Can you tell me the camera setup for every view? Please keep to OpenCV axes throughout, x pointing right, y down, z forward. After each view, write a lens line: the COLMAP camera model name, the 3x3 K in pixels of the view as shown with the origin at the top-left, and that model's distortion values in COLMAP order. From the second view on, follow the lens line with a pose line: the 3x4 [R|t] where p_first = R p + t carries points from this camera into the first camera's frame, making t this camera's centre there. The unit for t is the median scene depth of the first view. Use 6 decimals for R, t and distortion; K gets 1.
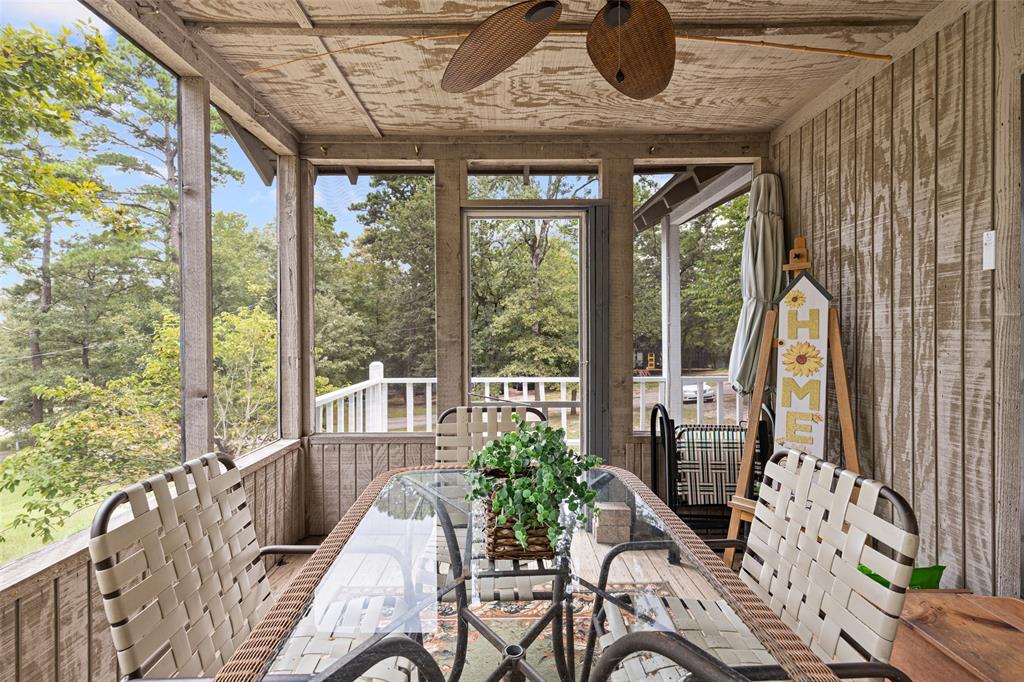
lens RADIAL K [[452.7, 0, 508.4], [0, 452.7, 337.8], [0, 0, 1]] dist [0.003917, -0.001058]
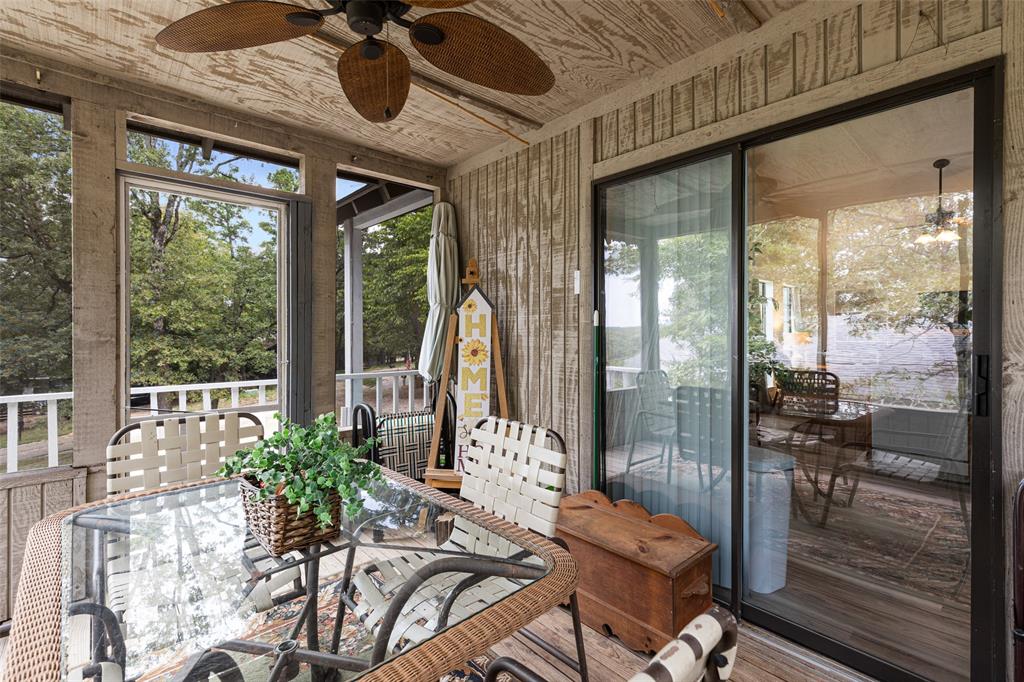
lens RADIAL K [[452.7, 0, 510.7], [0, 452.7, 335.4], [0, 0, 1]] dist [0.003917, -0.001058]
pose [[0.748823, 0.000252, 0.662770, -0.134845], [0.002208, 0.999993, -0.002875, 0.001888], [-0.662766, 0.003616, 0.748818, -0.041044]]
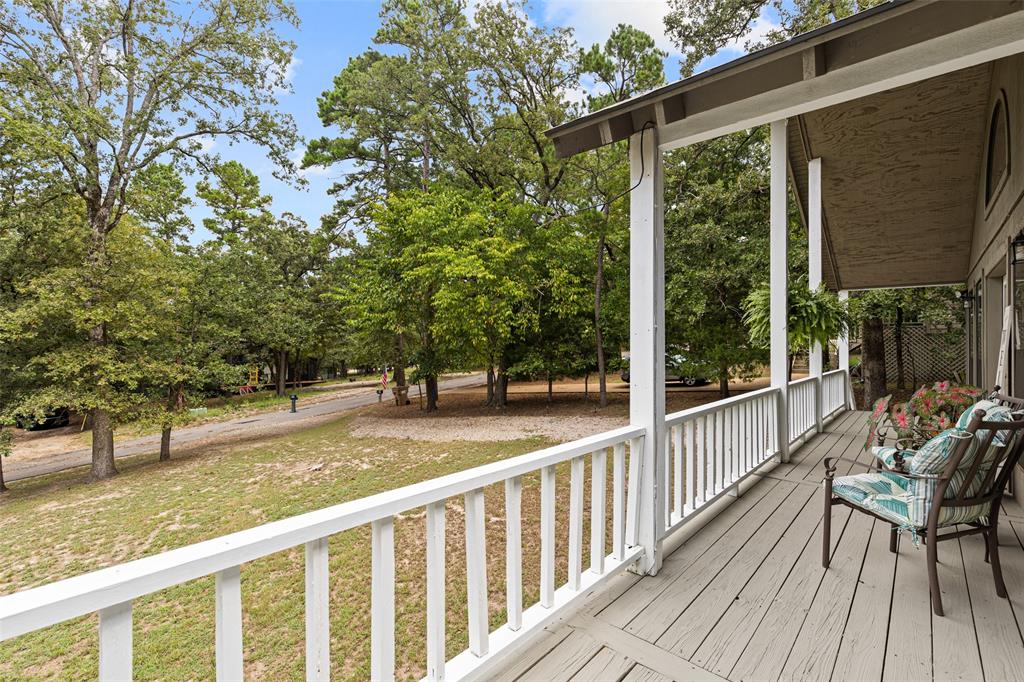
lens RADIAL K [[452.7, 0, 514.0], [0, 452.7, 342.5], [0, 0, 1]] dist [0.003917, -0.001058]
pose [[0.672620, 0.011070, 0.739906, -0.445485], [-0.006217, 0.999937, -0.009309, -0.149422], [-0.739962, 0.001661, 0.672646, 3.976617]]
